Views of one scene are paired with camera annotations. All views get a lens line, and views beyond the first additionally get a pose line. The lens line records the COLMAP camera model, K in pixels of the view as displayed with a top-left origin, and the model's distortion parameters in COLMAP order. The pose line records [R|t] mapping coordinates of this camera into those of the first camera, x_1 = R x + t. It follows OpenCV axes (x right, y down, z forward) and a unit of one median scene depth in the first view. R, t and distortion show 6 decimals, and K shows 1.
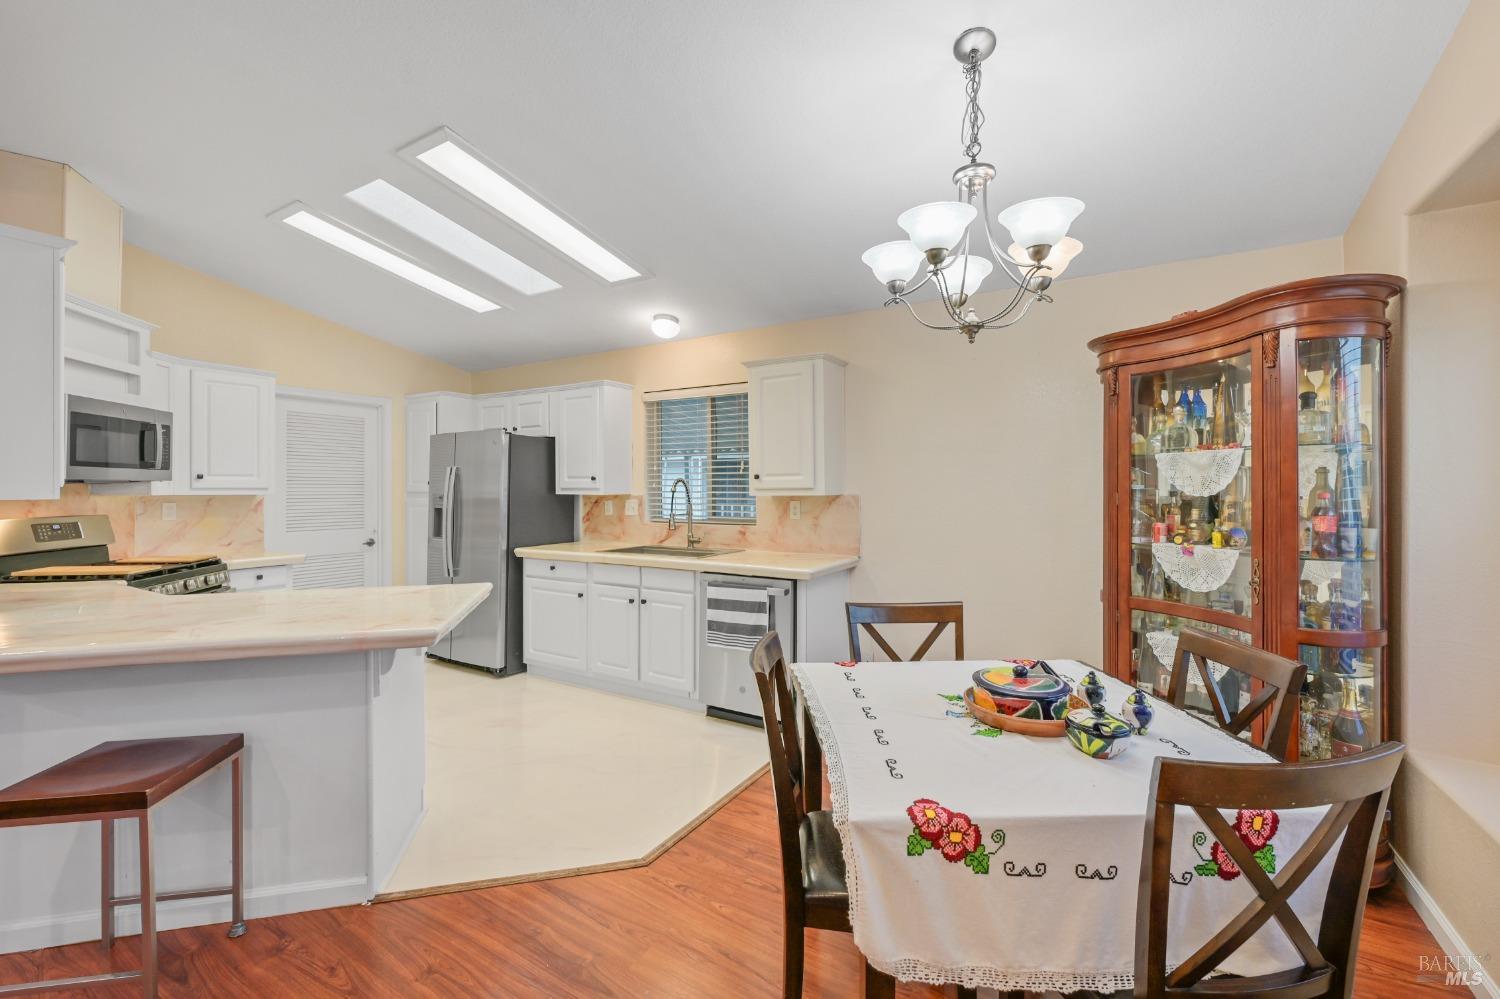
lens RADIAL K [[626.4, 0, 747.1], [0, 626.4, 487.0], [0, 0, 1]] dist [-0.000368, 0.000098]
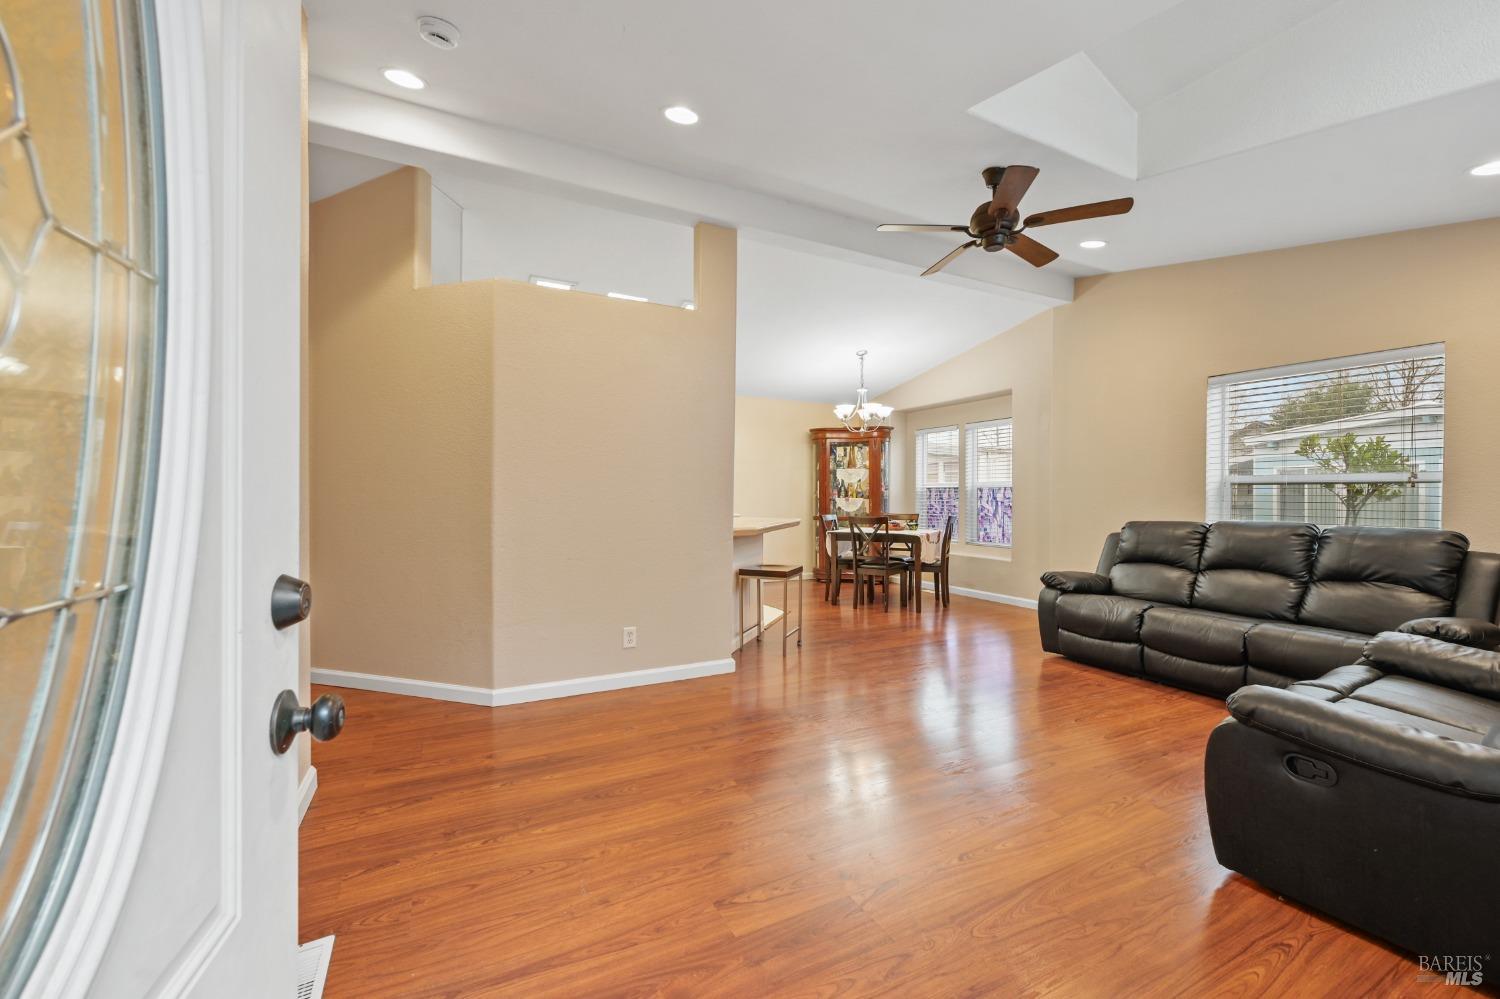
lens RADIAL K [[565.6, 0, 750.0], [0, 565.6, 499.5], [0, 0, 1]] dist [-0.001124, -0.000062]
pose [[0.545465, -0.004731, 0.838120, -1.352147], [-0.003707, 0.999961, 0.008058, 0.053713], [-0.838126, -0.007502, 0.545426, -0.119934]]
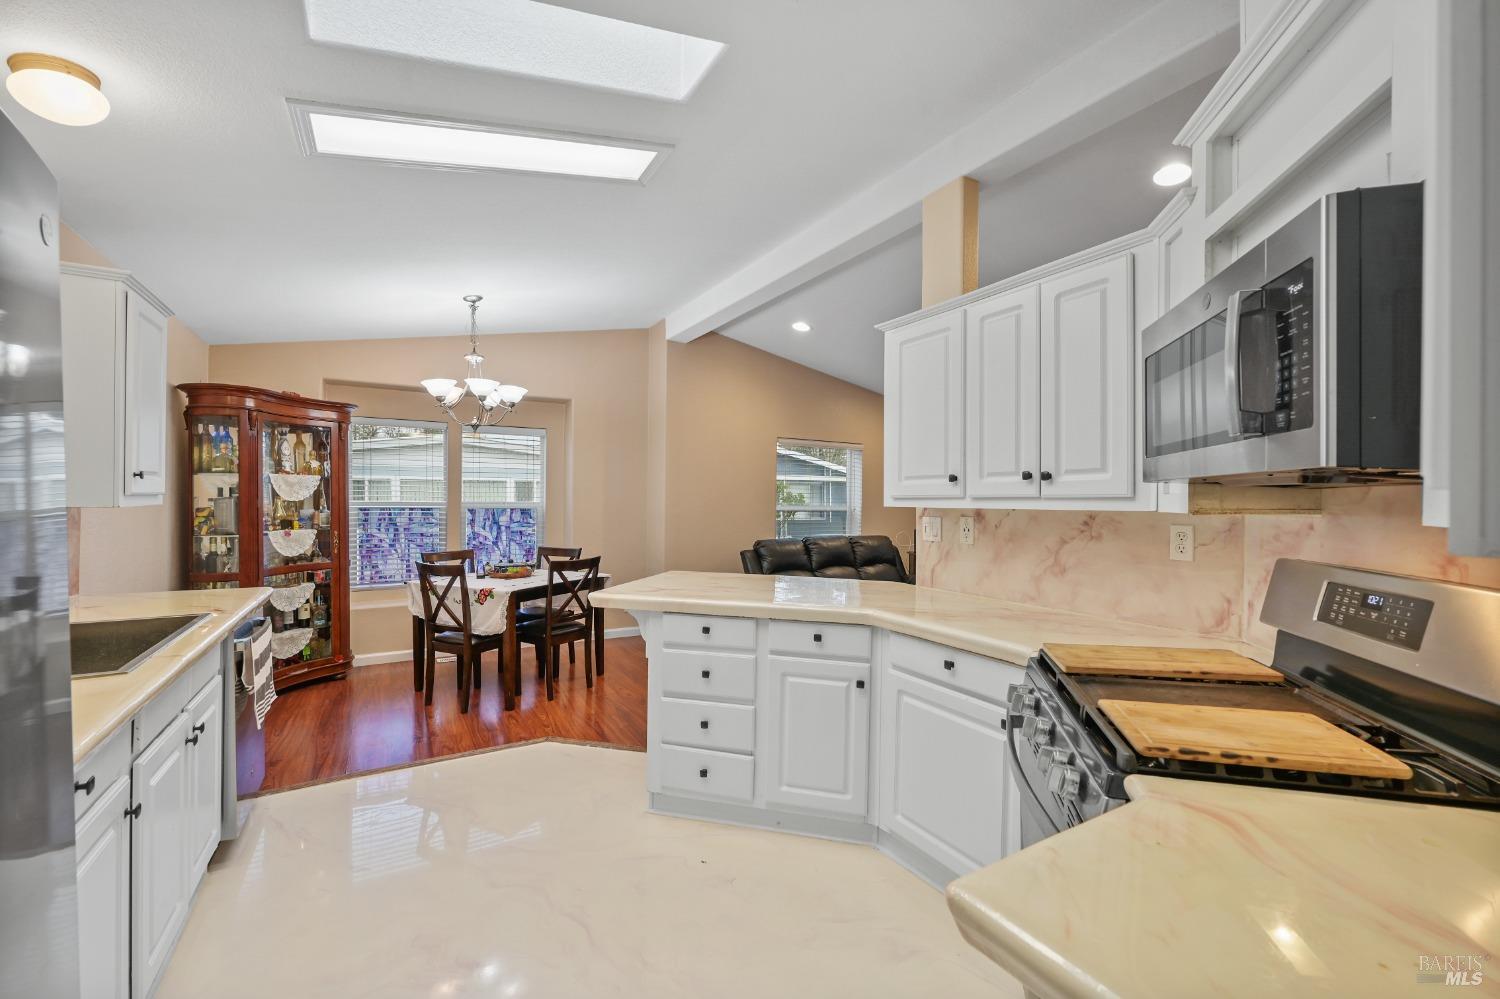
lens RADIAL K [[619.6, 0, 750.0], [0, 619.6, 499.5], [0, 0, 1]] dist [0.002258, 0.000187]
pose [[-0.877916, -0.006773, 0.478767, -0.788711], [-0.009172, 0.999954, -0.002673, 0.003437], [-0.478727, -0.006738, -0.877938, 1.242647]]
